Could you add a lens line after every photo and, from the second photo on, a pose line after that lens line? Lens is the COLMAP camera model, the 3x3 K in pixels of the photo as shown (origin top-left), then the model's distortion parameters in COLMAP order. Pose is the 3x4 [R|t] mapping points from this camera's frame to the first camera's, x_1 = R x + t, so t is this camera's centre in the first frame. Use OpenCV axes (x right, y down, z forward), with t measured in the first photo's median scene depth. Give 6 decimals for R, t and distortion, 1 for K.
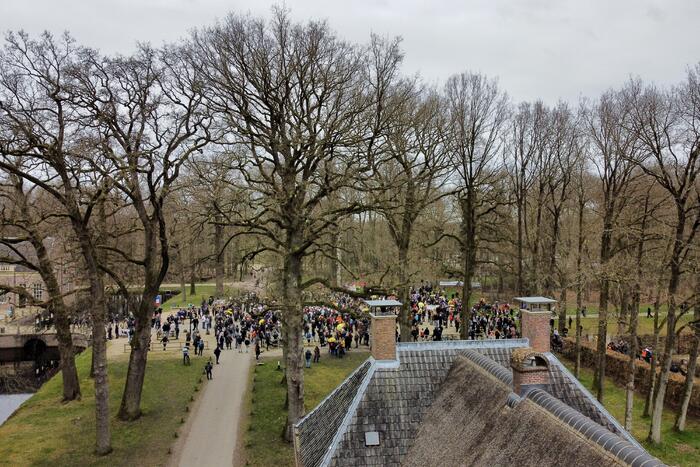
lens RADIAL K [[603.6, 0, 350.0], [0, 603.6, 233.5], [0, 0, 1]] dist [0.011016, 0.004052]
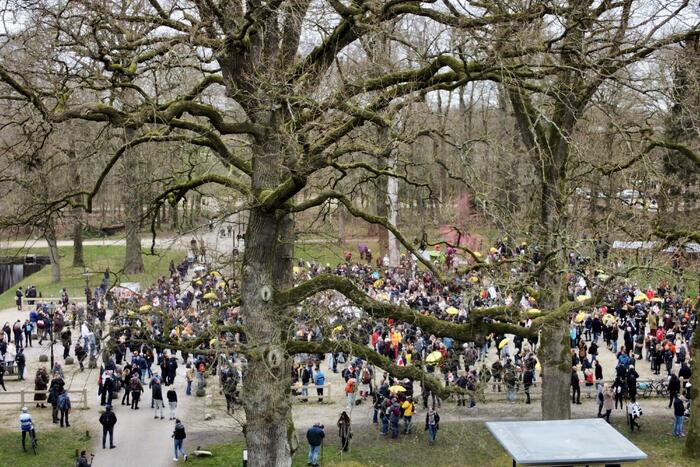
lens RADIAL K [[1207.8, 0, 350.0], [0, 1207.8, 233.5], [0, 0, 1]] dist [-0.008725, 0.062924]
pose [[0.998527, 0.006187, -0.053900, -0.003513], [-0.001619, 0.996432, 0.084378, -0.007045], [0.054230, -0.084167, 0.994975, 0.232757]]
